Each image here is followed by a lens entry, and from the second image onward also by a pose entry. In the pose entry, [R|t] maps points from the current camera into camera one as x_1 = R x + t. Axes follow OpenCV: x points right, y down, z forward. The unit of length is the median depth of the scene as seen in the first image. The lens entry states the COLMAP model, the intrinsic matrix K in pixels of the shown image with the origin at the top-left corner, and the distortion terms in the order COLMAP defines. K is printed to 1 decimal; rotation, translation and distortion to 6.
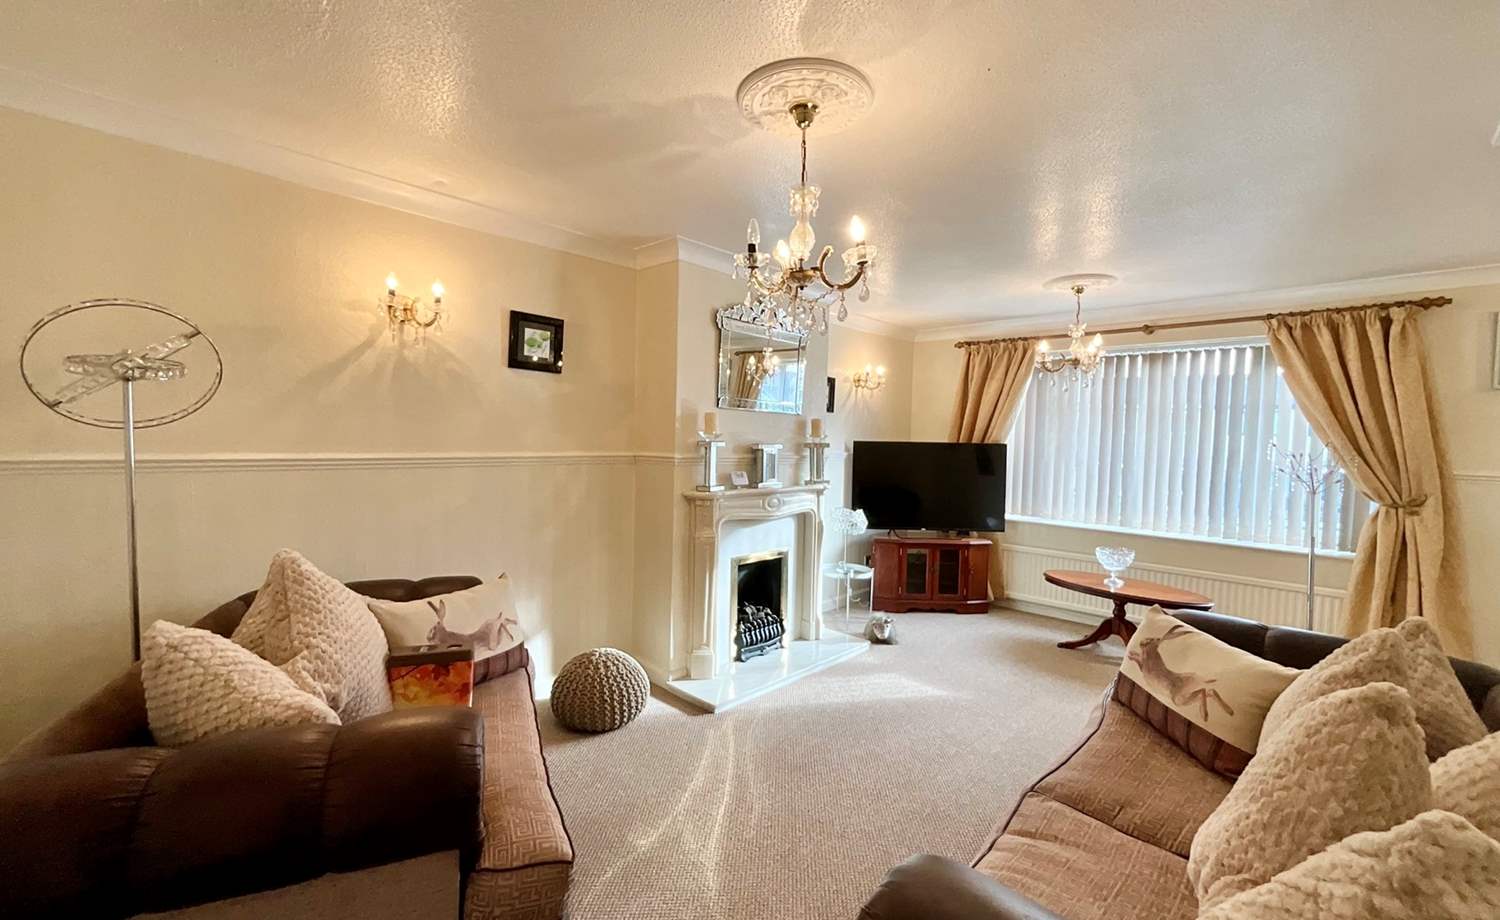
lens RADIAL K [[616.2, 0, 750.0], [0, 616.2, 460.0], [0, 0, 1]] dist [0.088601, -0.000003]
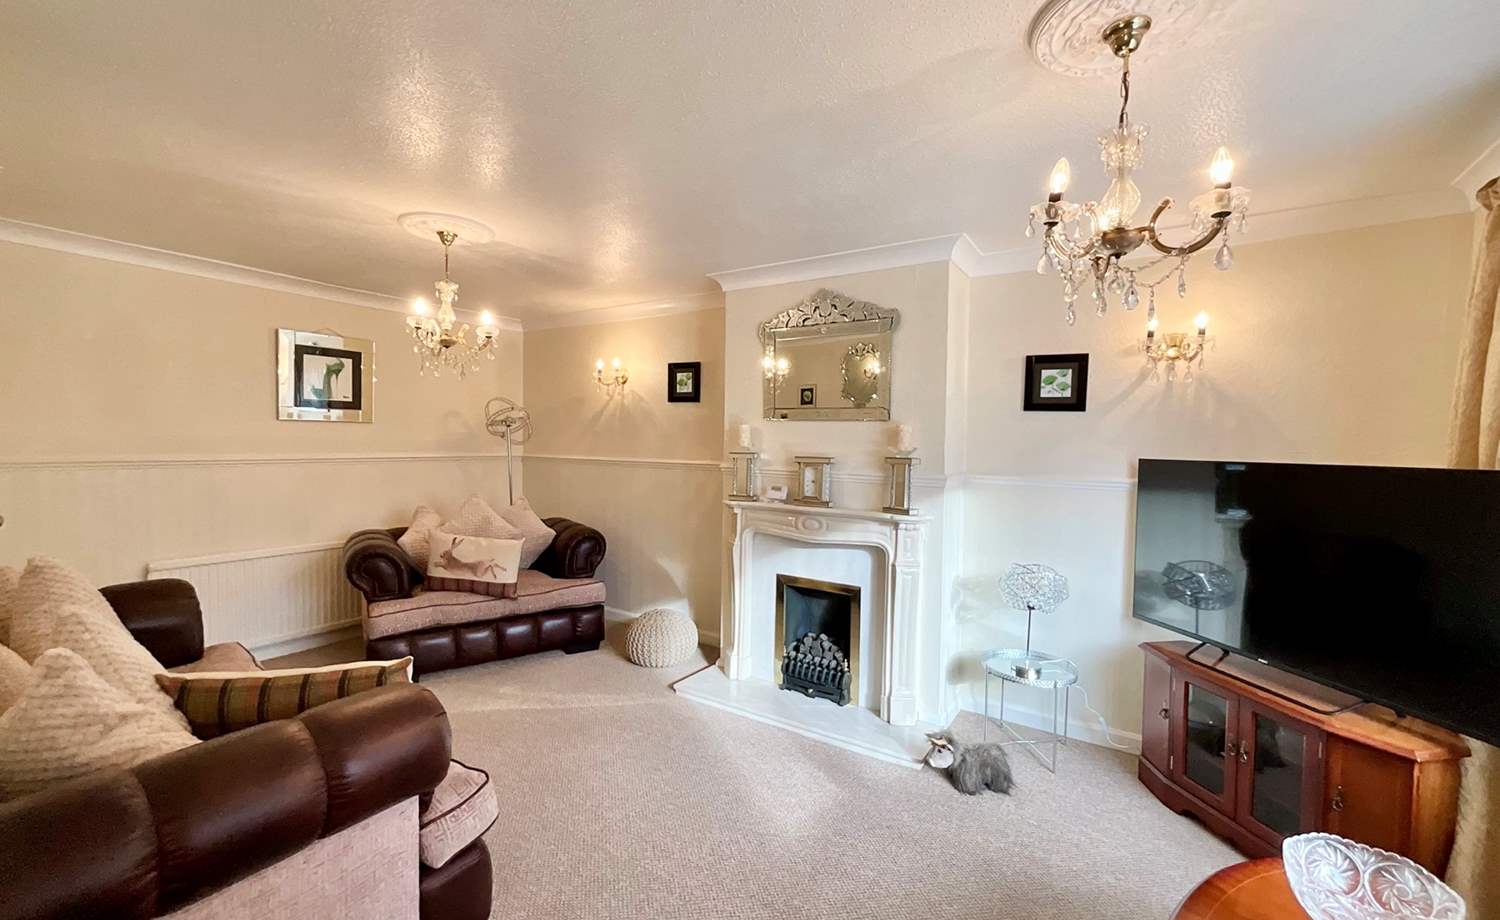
lens RADIAL K [[584.5, 0, 750.0], [0, 584.5, 460.0], [0, 0, 1]] dist [0.000170, 0.000005]
pose [[0.224227, 0.000736, -0.974537, 0.968923], [-0.072110, 0.997271, -0.015838, -0.001833], [0.971865, 0.073825, 0.223668, 0.852096]]
